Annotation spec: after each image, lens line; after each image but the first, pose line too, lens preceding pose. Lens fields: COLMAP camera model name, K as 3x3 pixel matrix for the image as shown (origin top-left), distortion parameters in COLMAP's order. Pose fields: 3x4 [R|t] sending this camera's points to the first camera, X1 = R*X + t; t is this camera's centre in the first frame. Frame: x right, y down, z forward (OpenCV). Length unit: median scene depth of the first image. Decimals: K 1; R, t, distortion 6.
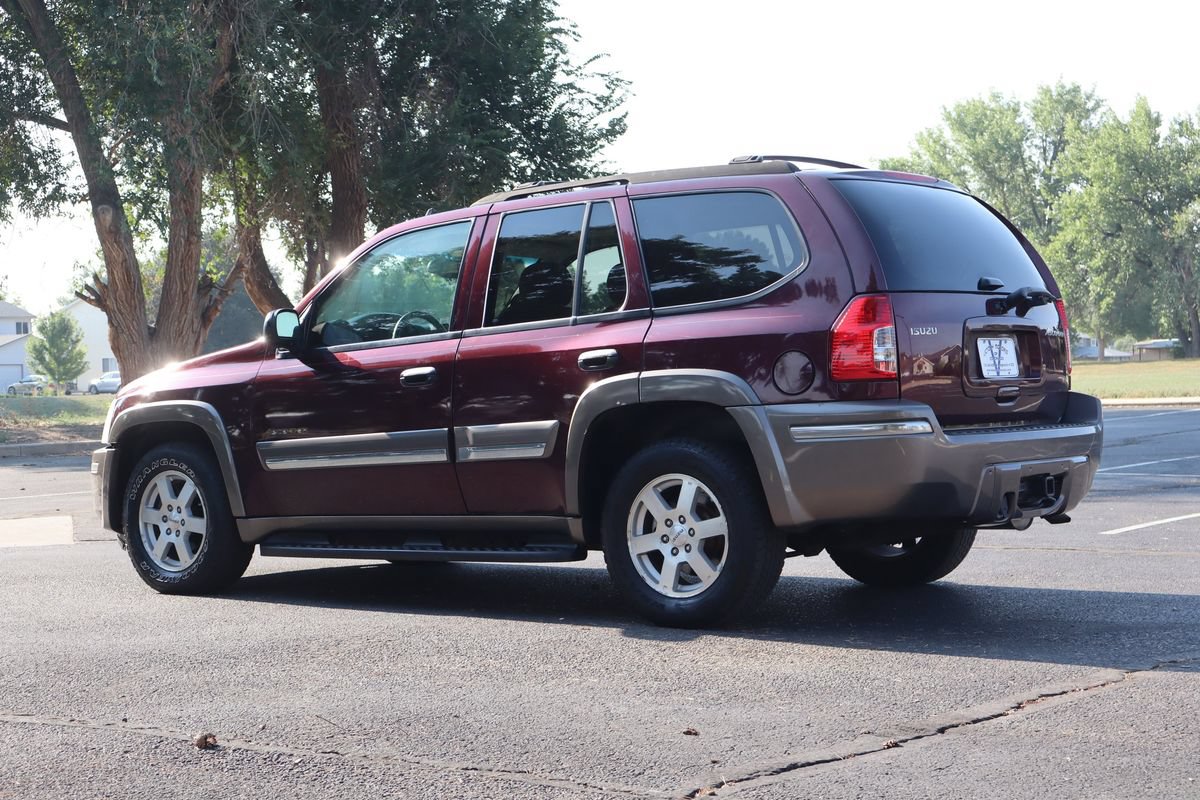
lens RADIAL K [[2042.7, 0, 627.8], [0, 2042.7, 418.9], [0, 0, 1]] dist [0.029408, -0.043556]
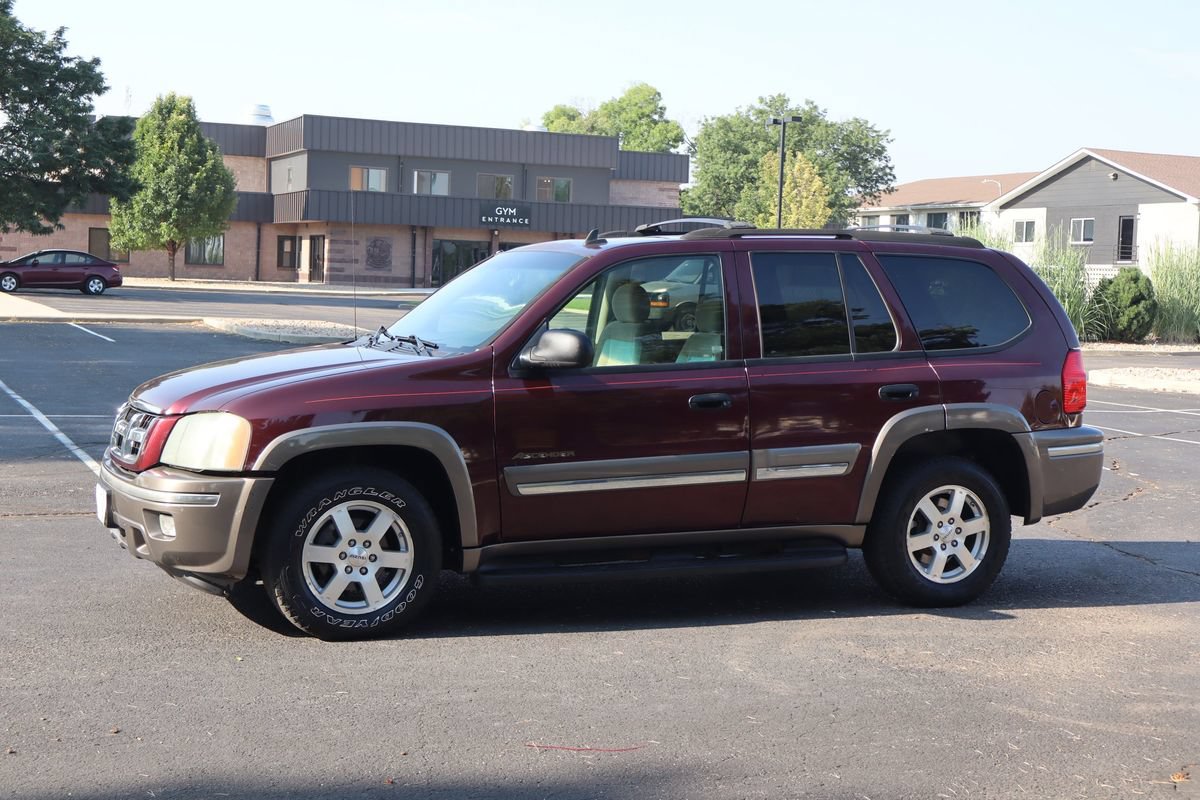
lens RADIAL K [[1734.6, 0, 684.2], [0, 1734.6, 401.2], [0, 0, 1]] dist [0.005218, -0.033261]
pose [[0.452797, -0.019325, 0.891404, -0.816005], [-0.031371, 0.998801, 0.037588, -0.048863], [-0.891061, -0.044984, 0.451648, 0.541206]]
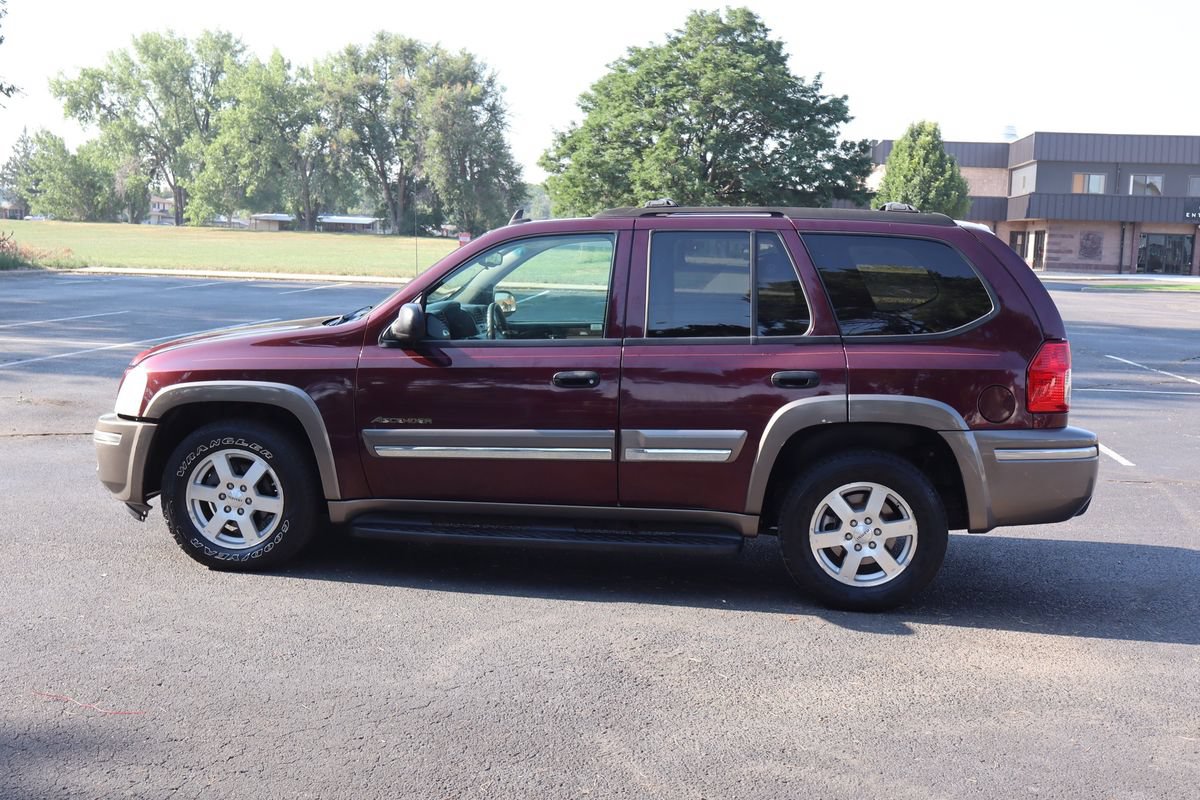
lens RADIAL K [[1347.3, 0, 632.8], [0, 1347.3, 403.1], [0, 0, 1]] dist [0.022750, -0.011897]
pose [[0.851816, -0.004666, 0.523820, -0.400059], [-0.050254, 0.994620, 0.090581, -0.065895], [-0.521425, -0.103483, 0.846999, 0.344232]]
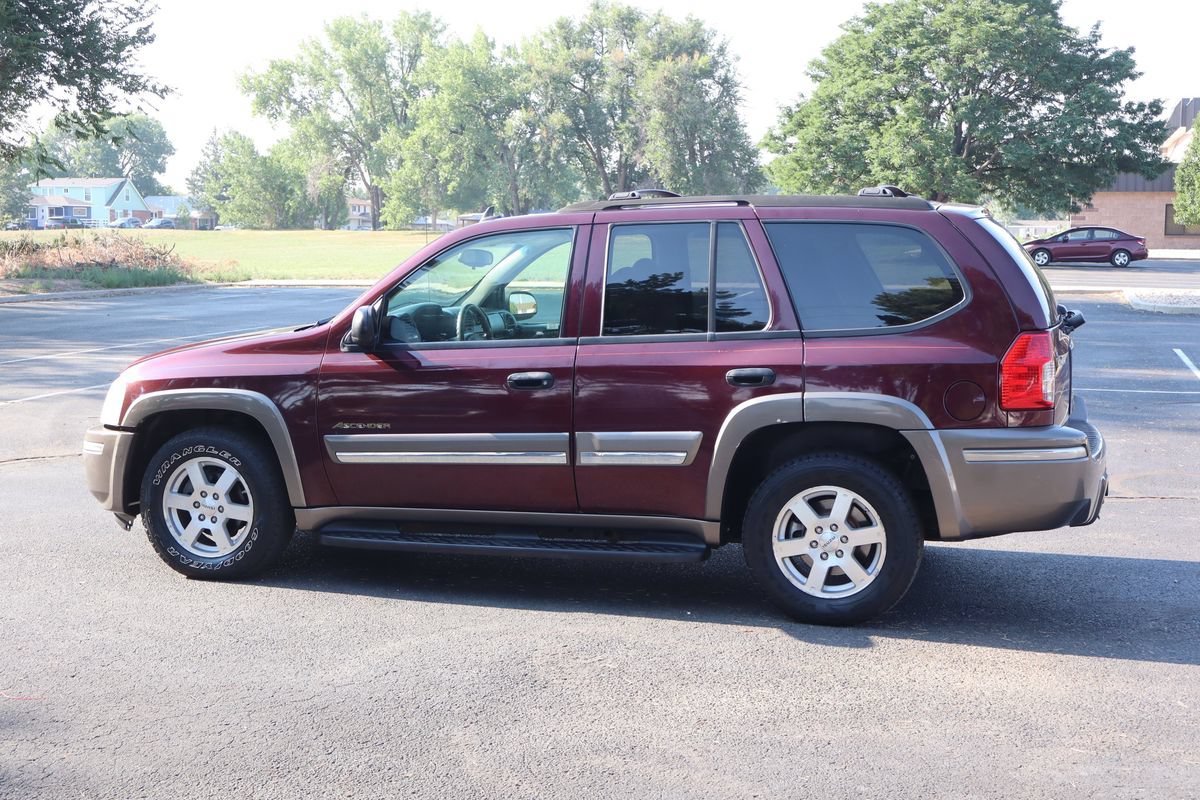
lens RADIAL K [[1606.3, 0, 640.0], [0, 1606.3, 402.0], [0, 0, 1]] dist [-0.013500, -0.009686]
pose [[0.928752, -0.009036, 0.370591, -0.314709], [-0.022675, 0.996446, 0.081122, -0.068969], [-0.370007, -0.083745, 0.925247, 0.203085]]
